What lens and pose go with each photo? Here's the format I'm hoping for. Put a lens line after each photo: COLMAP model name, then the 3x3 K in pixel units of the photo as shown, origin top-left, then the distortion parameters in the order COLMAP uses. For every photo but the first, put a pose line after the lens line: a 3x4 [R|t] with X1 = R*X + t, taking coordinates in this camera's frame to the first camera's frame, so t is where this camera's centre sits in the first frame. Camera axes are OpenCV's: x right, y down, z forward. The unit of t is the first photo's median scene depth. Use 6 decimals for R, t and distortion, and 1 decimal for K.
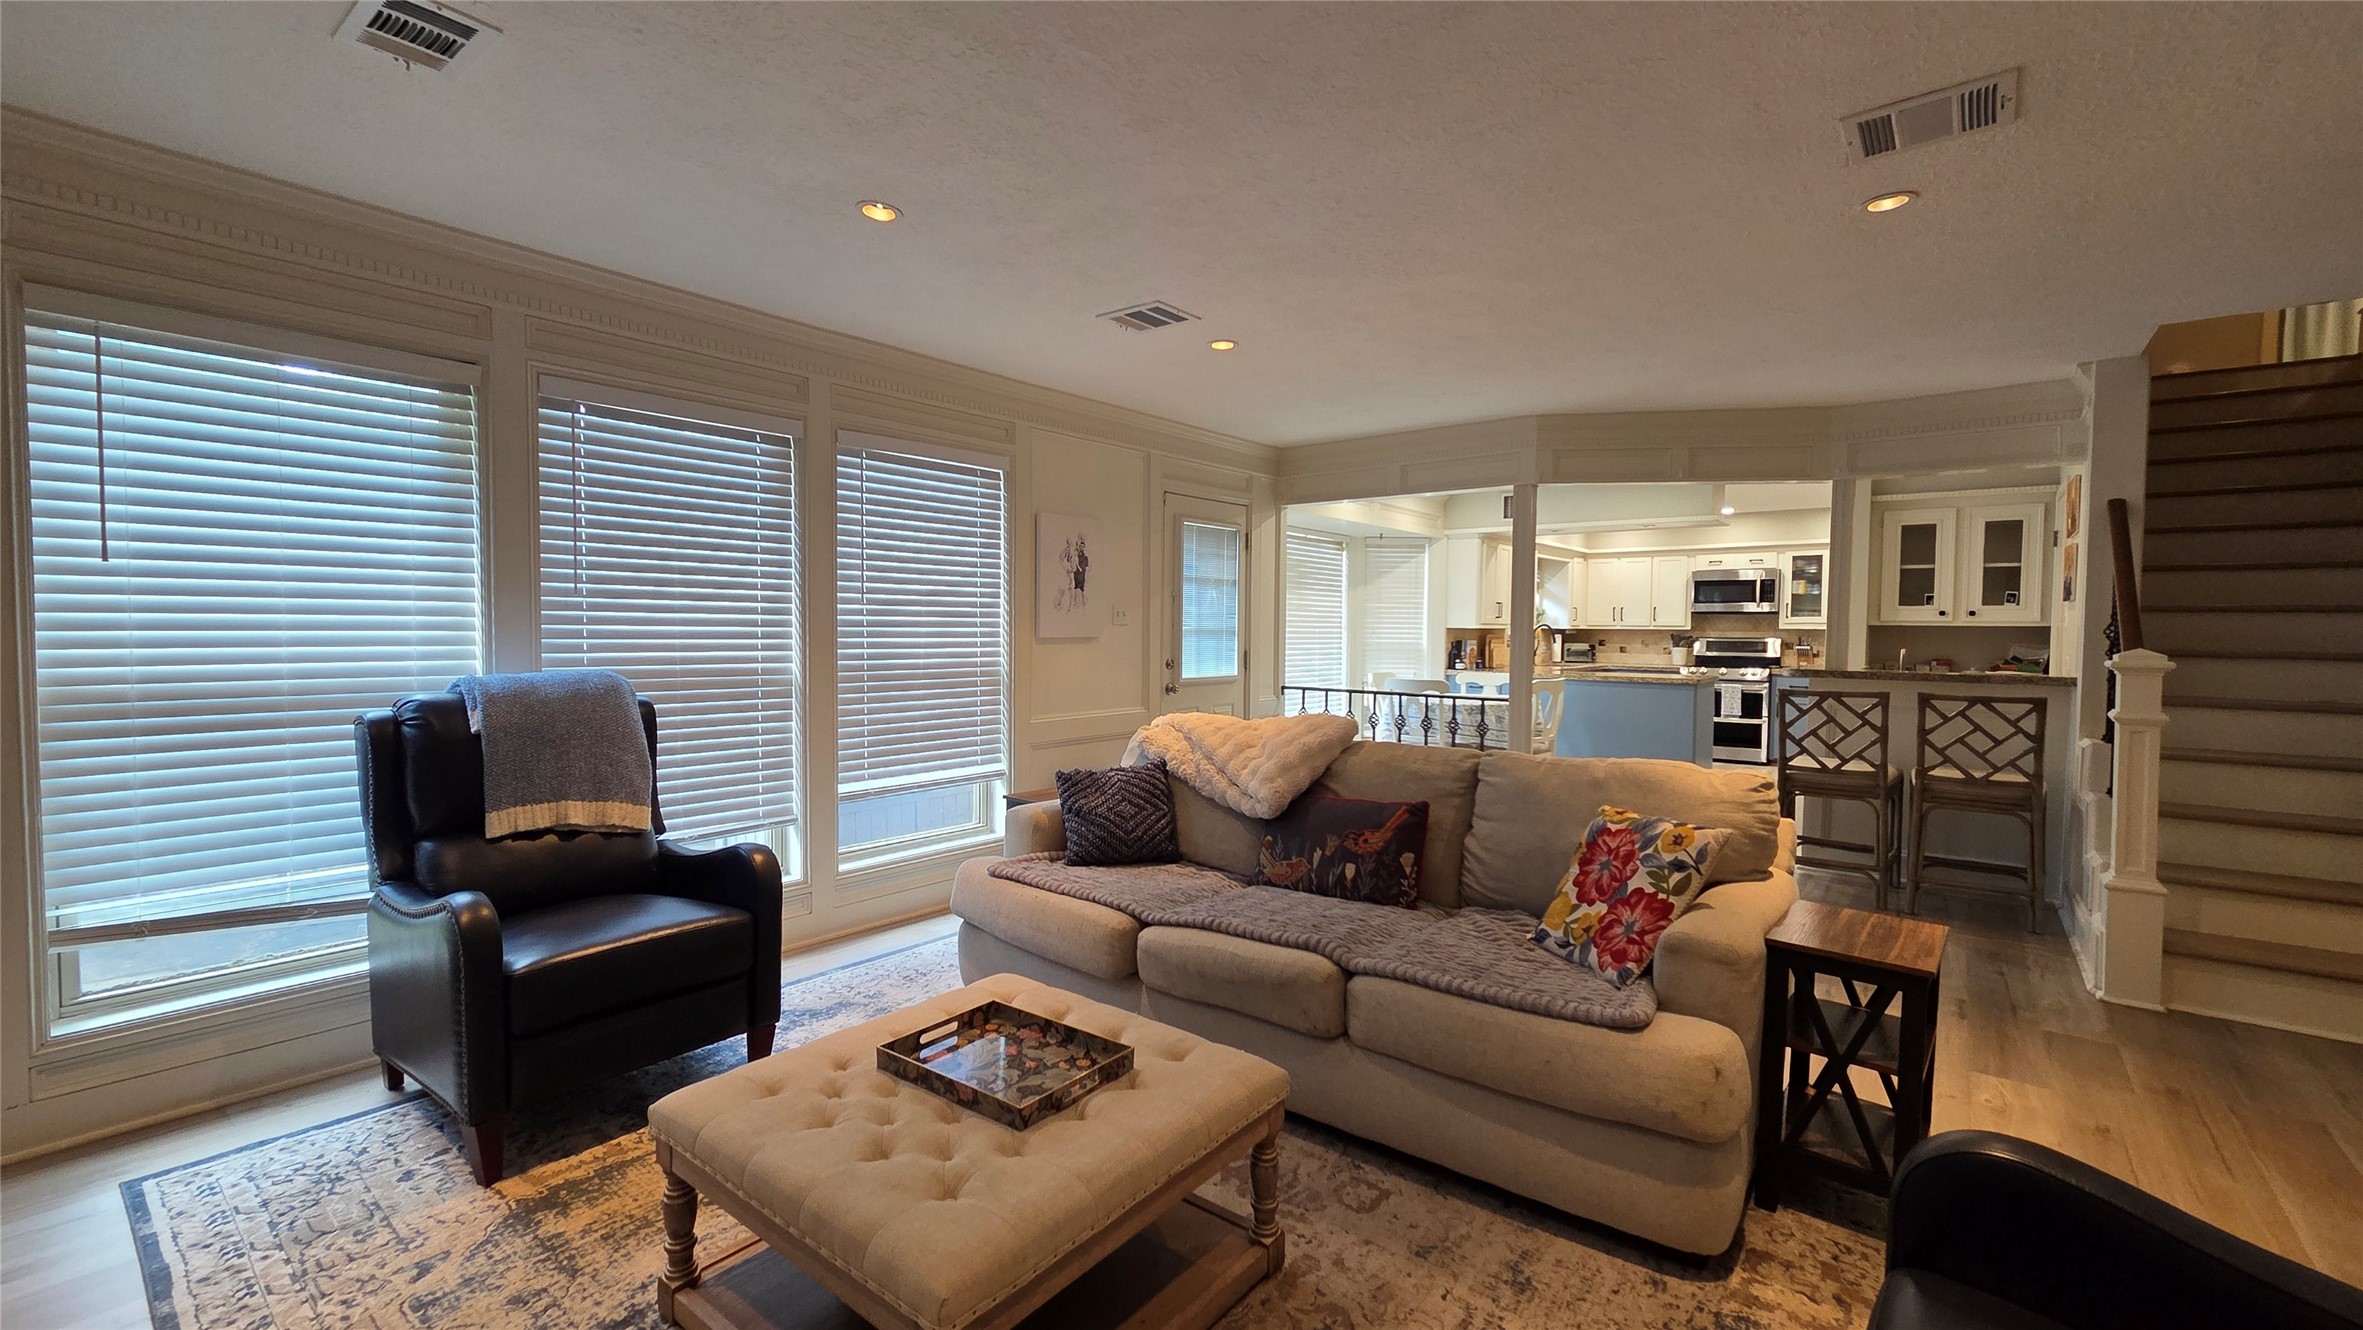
lens RADIAL K [[967.3, 0, 1176.9], [0, 967.3, 668.0], [0, 0, 1]] dist [0.000391, 0.000035]
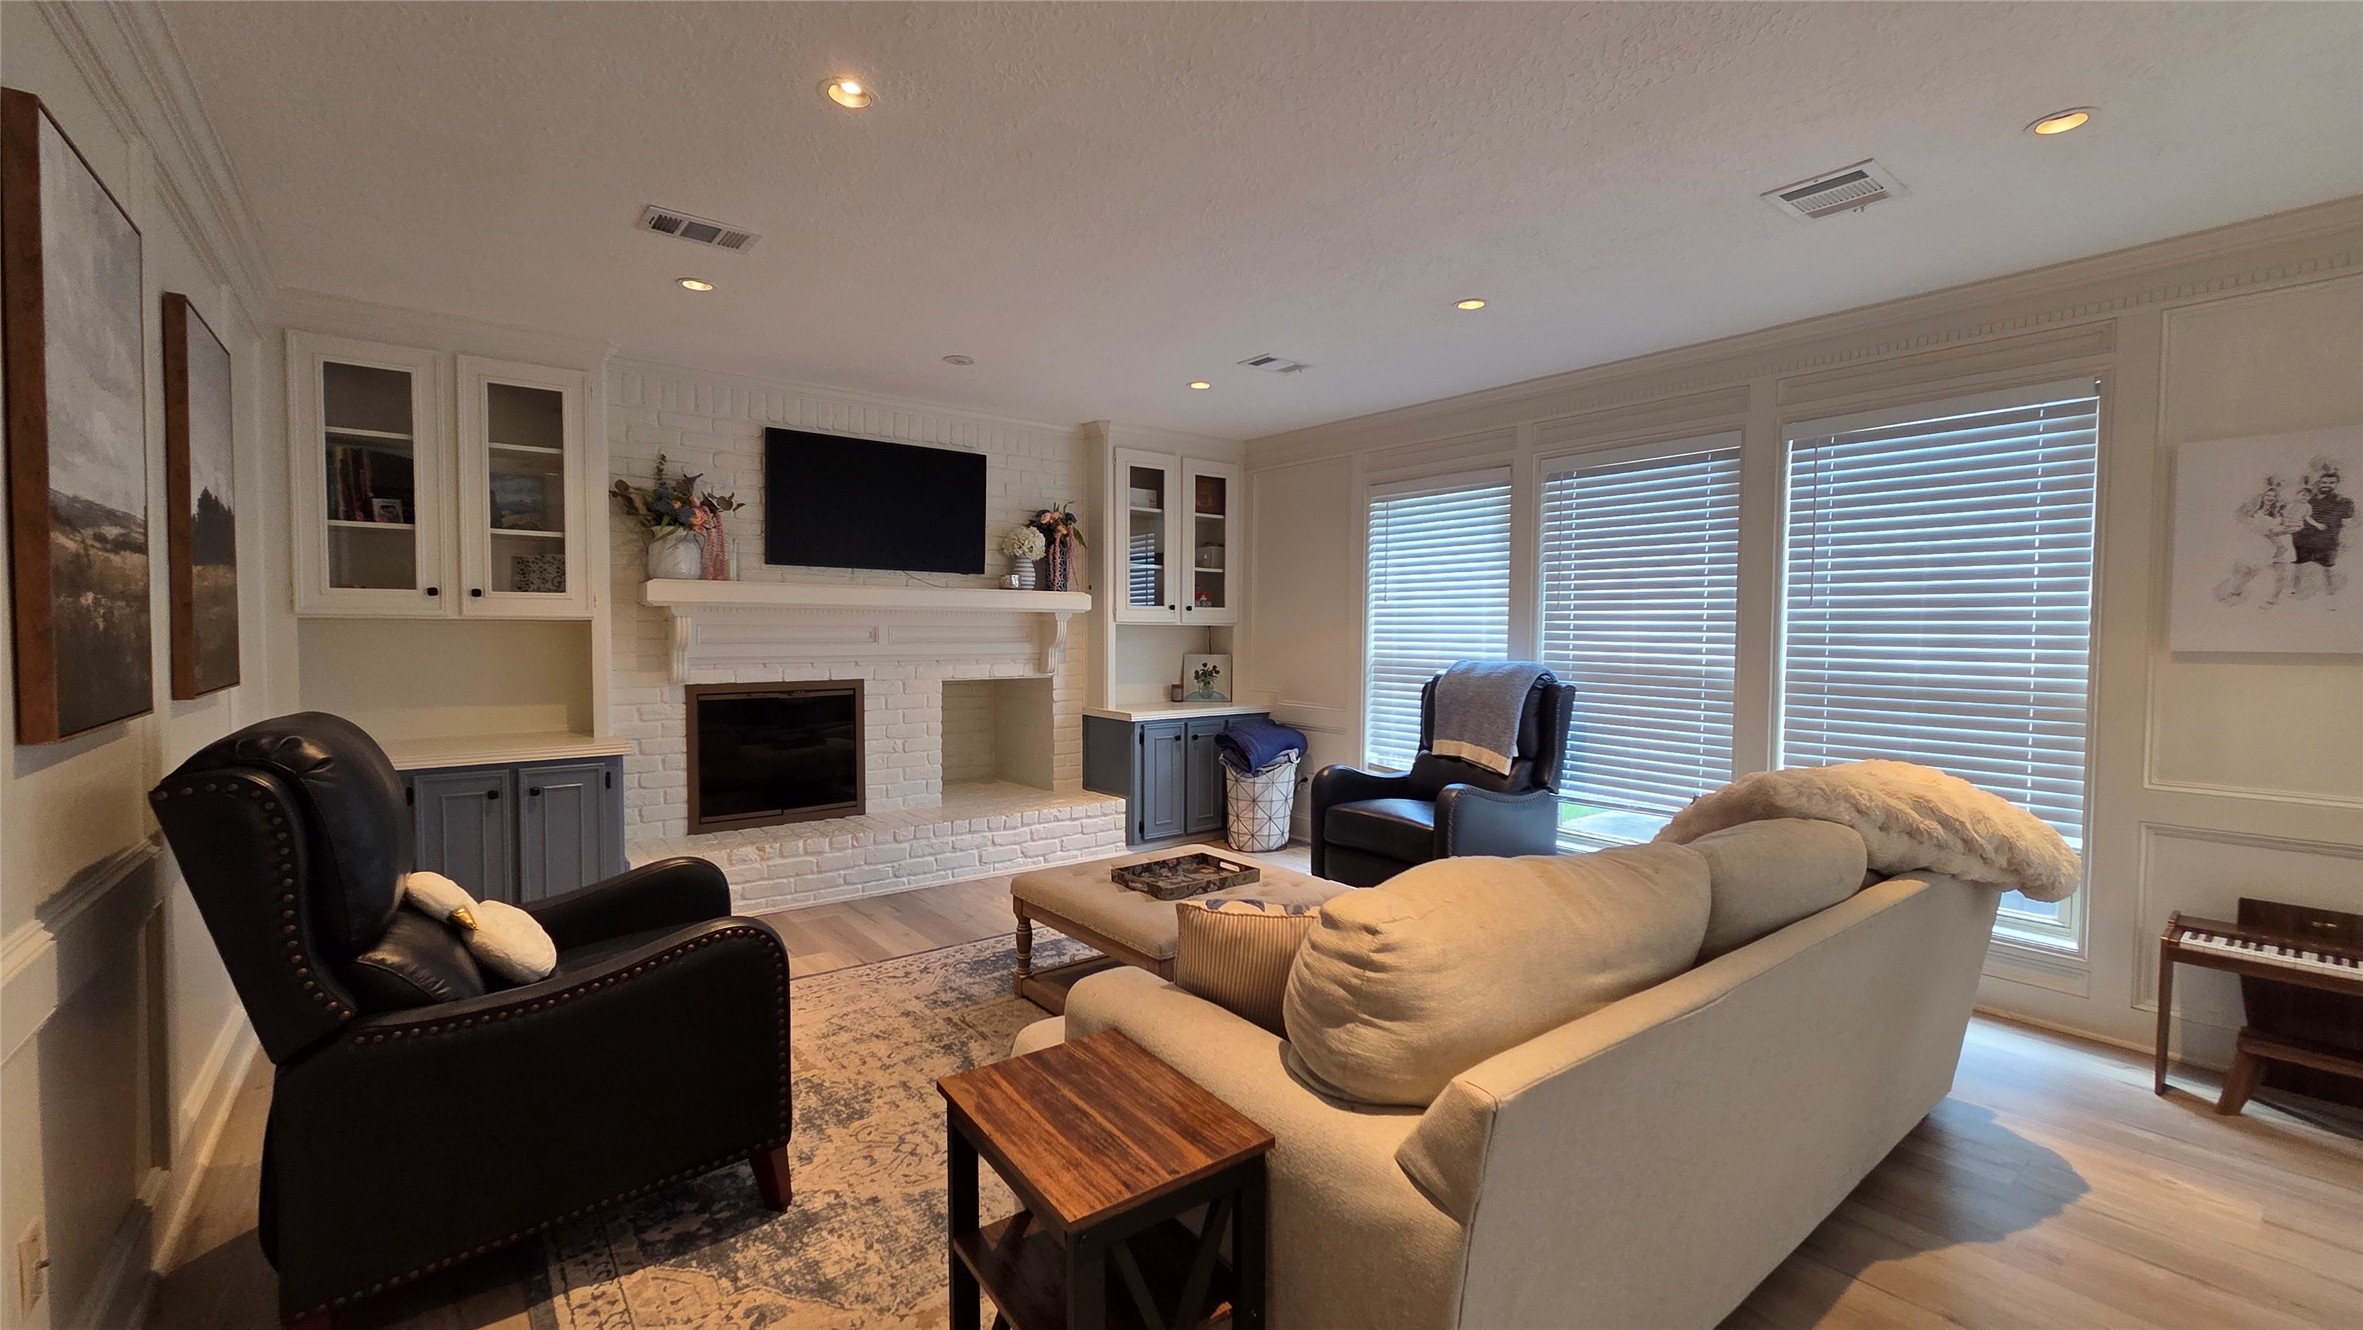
lens RADIAL K [[967.3, 0, 1178.5], [0, 967.3, 660.7], [0, 0, 1]] dist [0.000391, 0.000035]
pose [[-0.234188, 0.027739, -0.971796, 0.689233], [-0.045388, 0.998191, 0.039430, -0.024523], [0.971131, 0.053342, -0.232505, 0.622980]]
